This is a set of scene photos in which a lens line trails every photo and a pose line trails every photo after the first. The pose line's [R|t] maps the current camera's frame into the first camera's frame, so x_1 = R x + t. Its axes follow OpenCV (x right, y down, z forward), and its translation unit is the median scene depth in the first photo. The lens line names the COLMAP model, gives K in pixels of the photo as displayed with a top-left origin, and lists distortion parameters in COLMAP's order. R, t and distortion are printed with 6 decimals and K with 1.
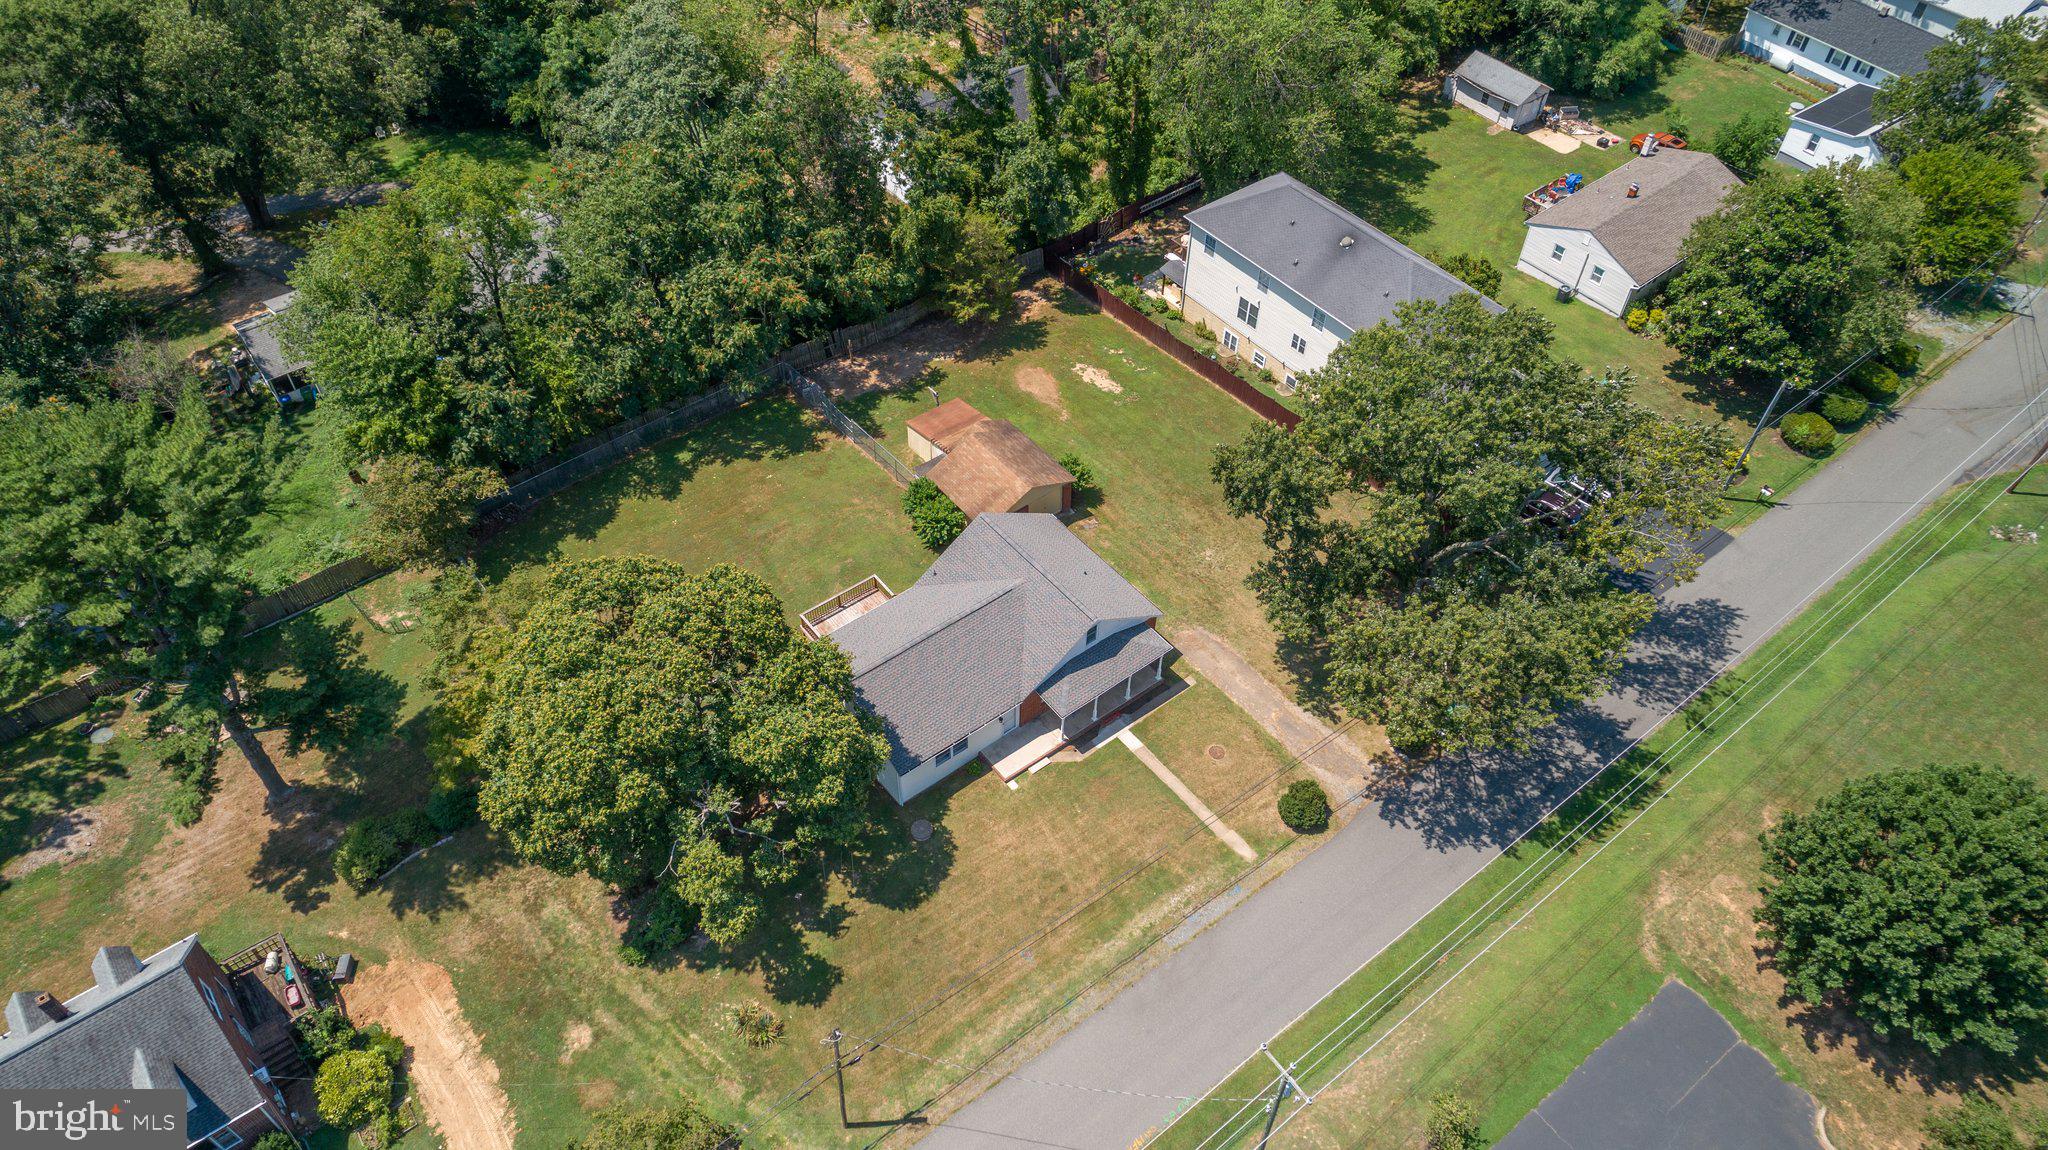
lens RADIAL K [[1378.2, 0, 1016.8], [0, 1378.2, 575.3], [0, 0, 1]] dist [-0.012520, 0.010599]
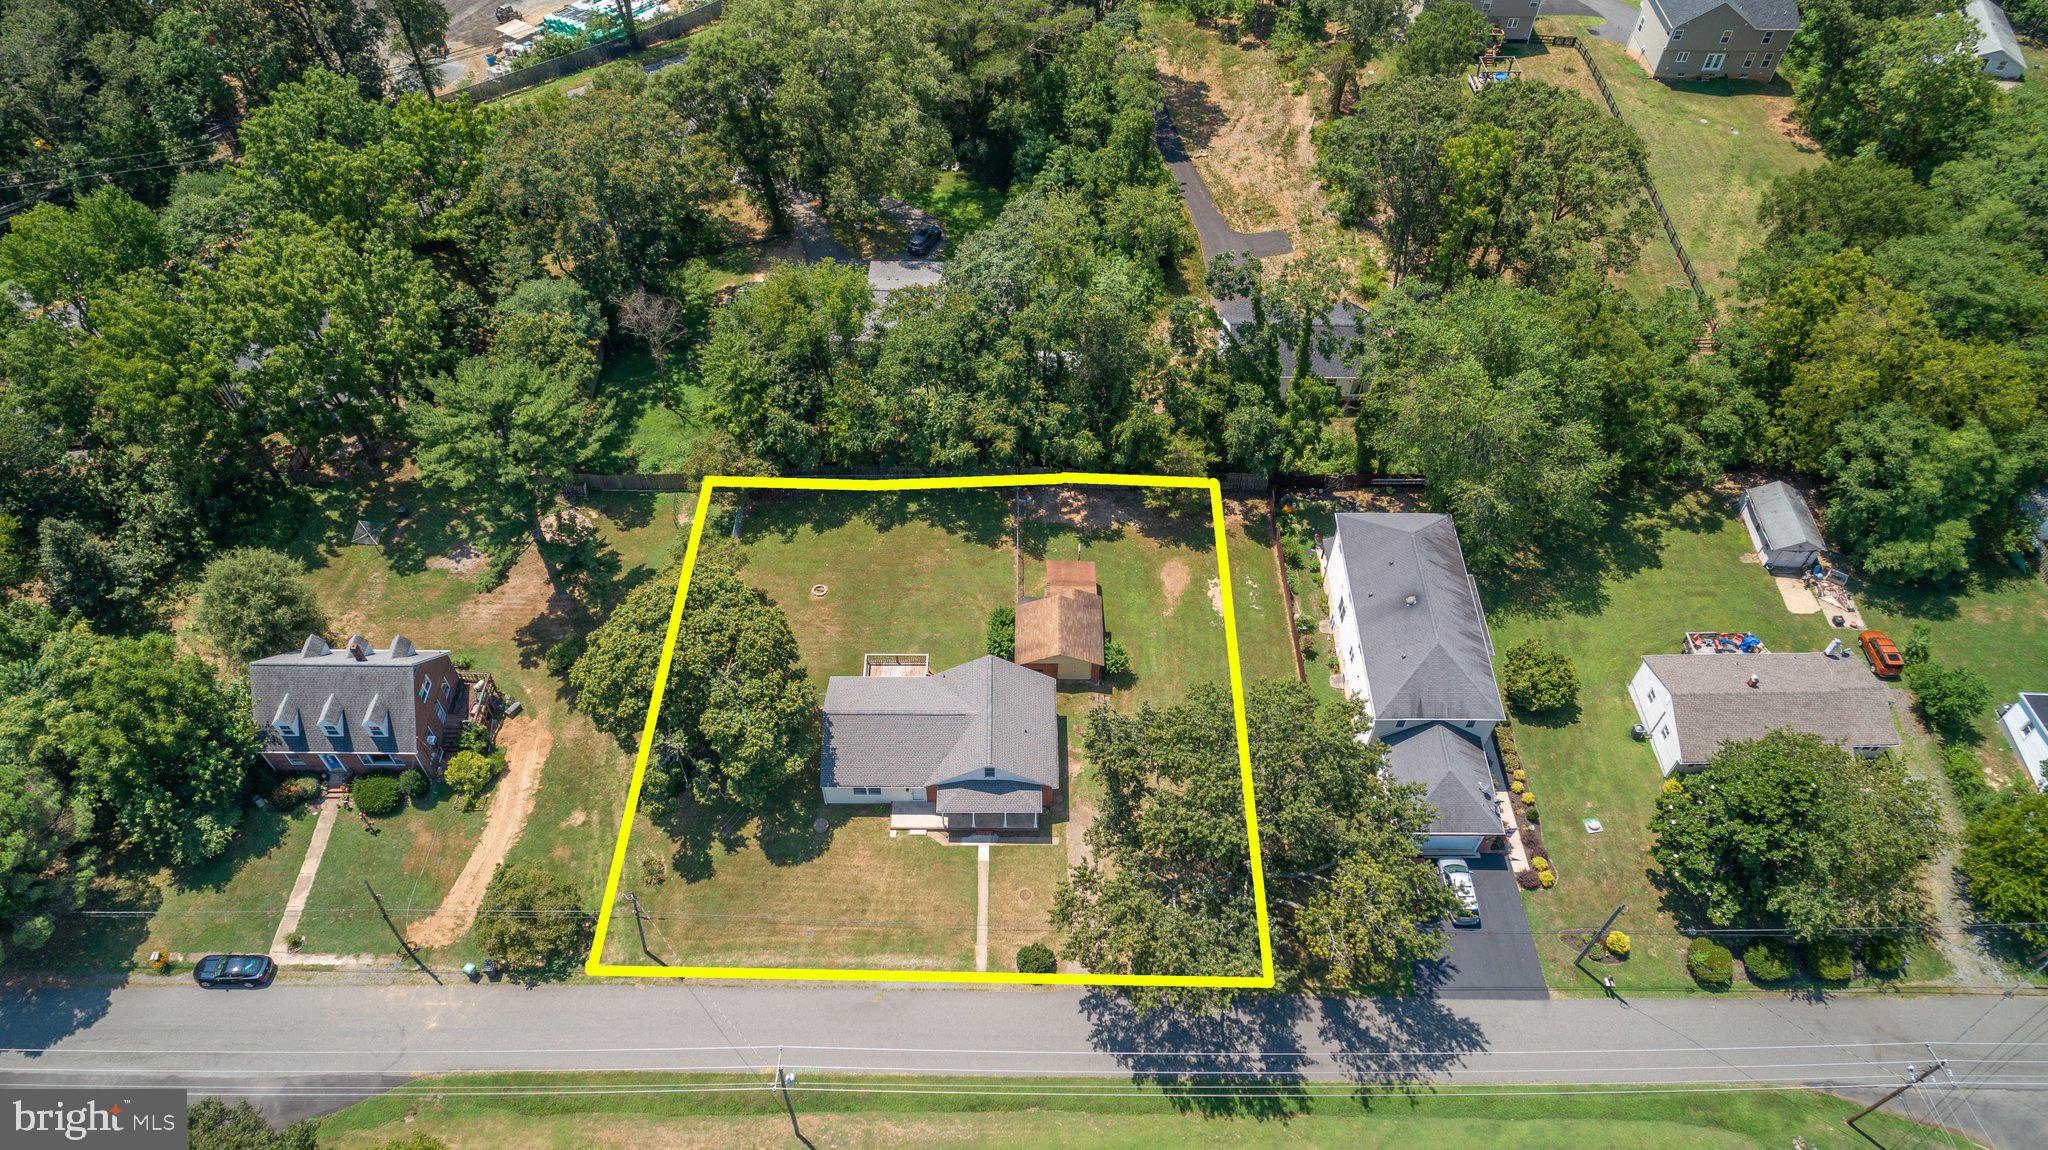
lens RADIAL K [[1378.2, 0, 1020.8], [0, 1378.2, 576.8], [0, 0, 1]] dist [-0.012520, 0.010599]
pose [[0.790166, 0.470144, -0.393195, 0.496462], [-0.453450, 0.880054, 0.141028, -0.317514], [0.412337, 0.066859, 0.908575, -0.244888]]
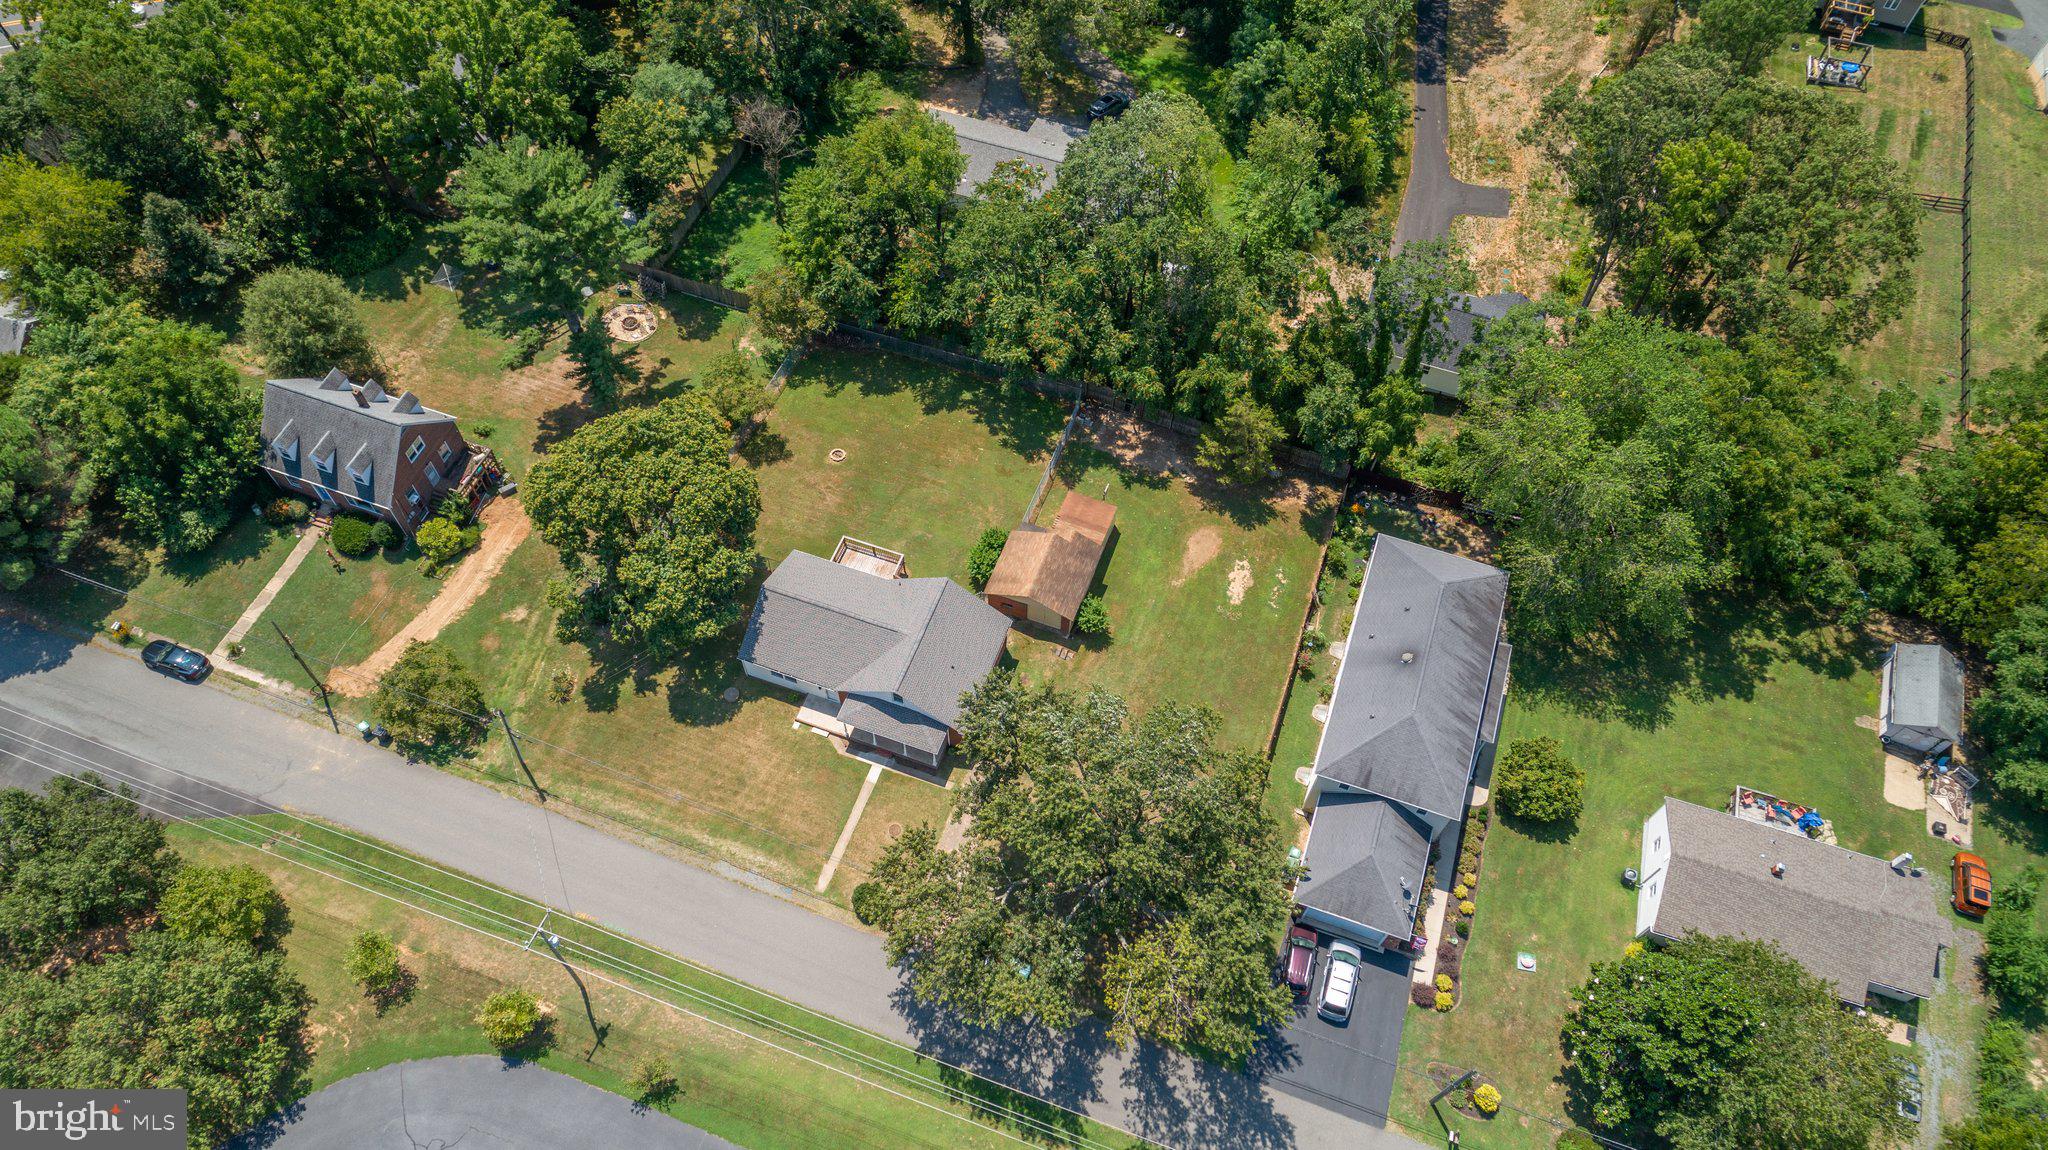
lens RADIAL K [[1378.2, 0, 1021.6], [0, 1378.2, 575.7], [0, 0, 1]] dist [-0.012520, 0.010599]
pose [[0.533718, 0.713008, -0.454713, 0.593140], [-0.631383, 0.693683, 0.346640, -0.534136], [0.562584, 0.102090, 0.820413, -0.030276]]
